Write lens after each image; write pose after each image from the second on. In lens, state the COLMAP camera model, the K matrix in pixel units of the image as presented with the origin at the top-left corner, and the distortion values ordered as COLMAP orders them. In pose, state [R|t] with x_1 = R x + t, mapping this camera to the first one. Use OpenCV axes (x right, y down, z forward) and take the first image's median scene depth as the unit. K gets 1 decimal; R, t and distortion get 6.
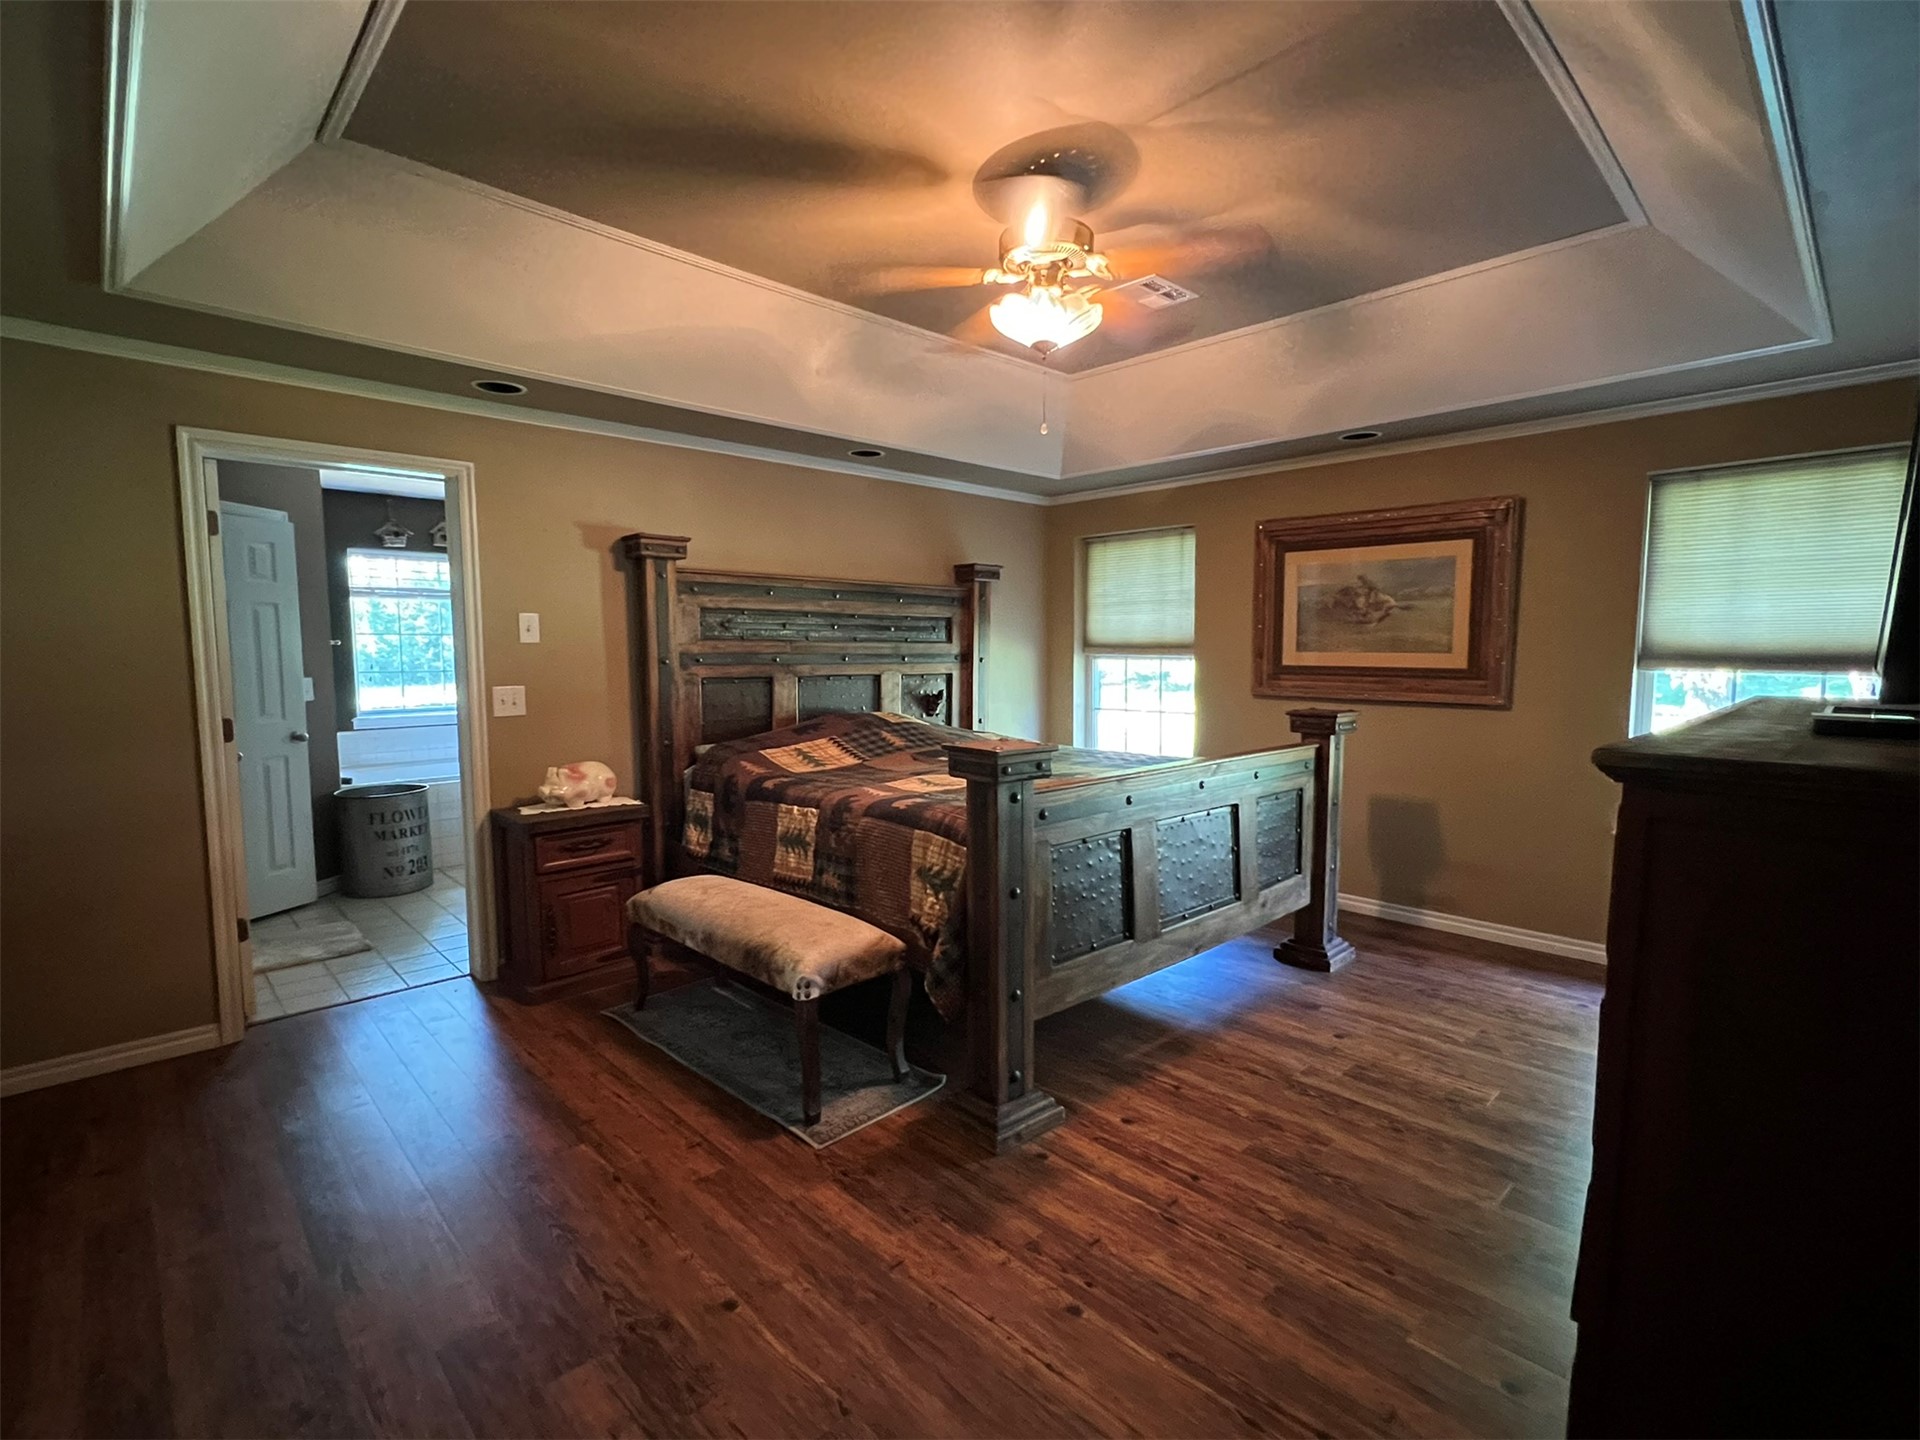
lens RADIAL K [[898.2, 0, 960.0], [0, 898.2, 720.0], [0, 0, 1]] dist [-0.000417, -0.000147]
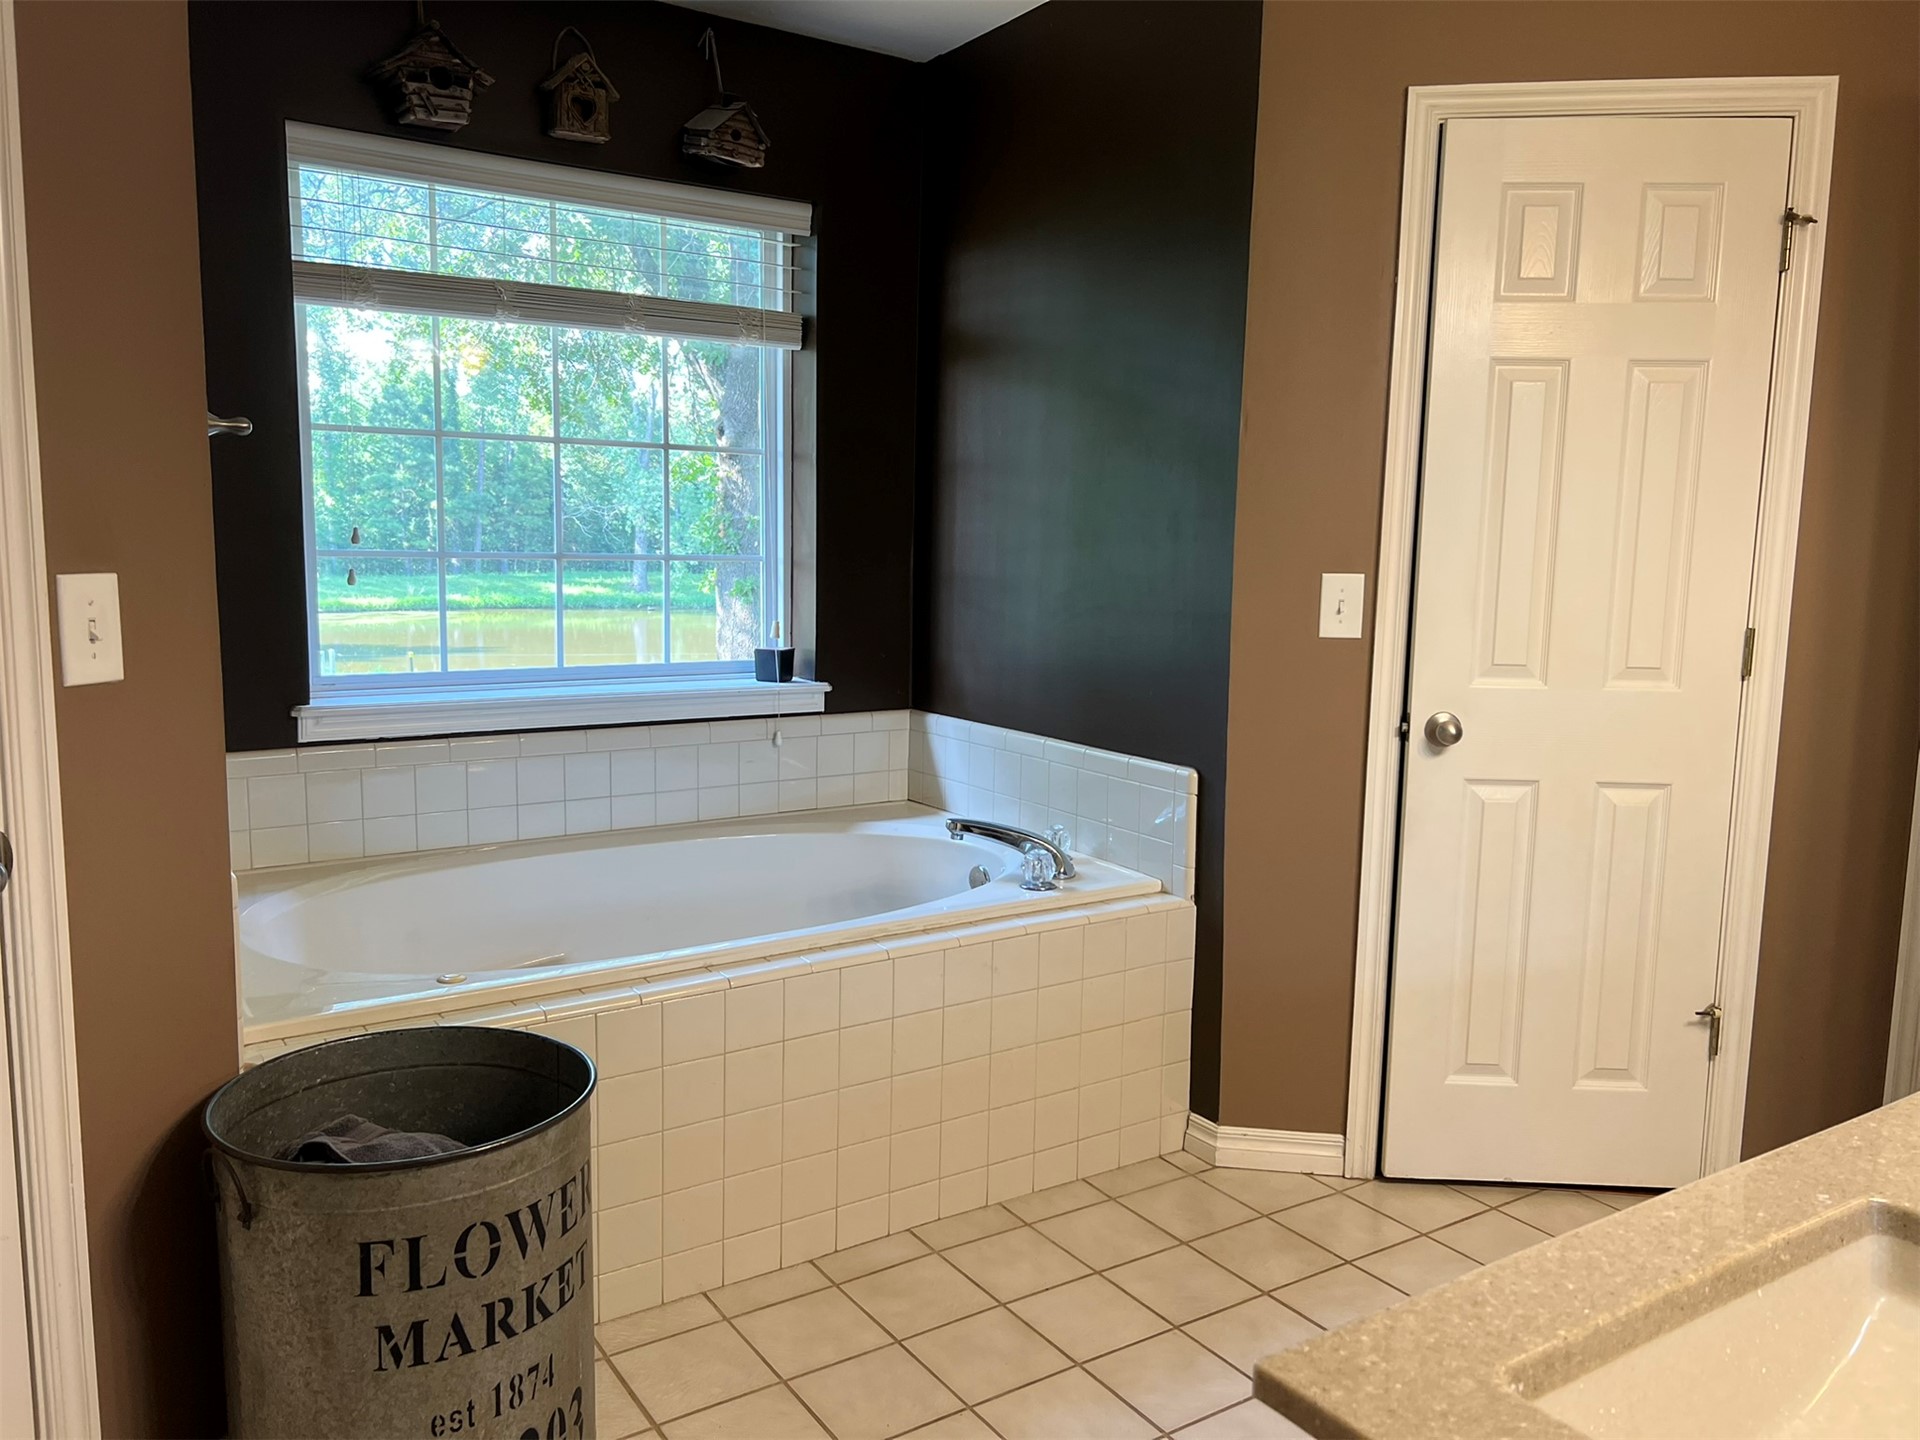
lens RADIAL K [[1472.0, 0, 960.0], [0, 1472.0, 720.0], [0, 0, 1]] dist [0.068883, -0.084866]
pose [[0.983529, 0.046535, -0.174658, -0.712938], [-0.038757, 0.998110, 0.047683, -0.054932], [0.176547, -0.040128, 0.983474, 1.057005]]
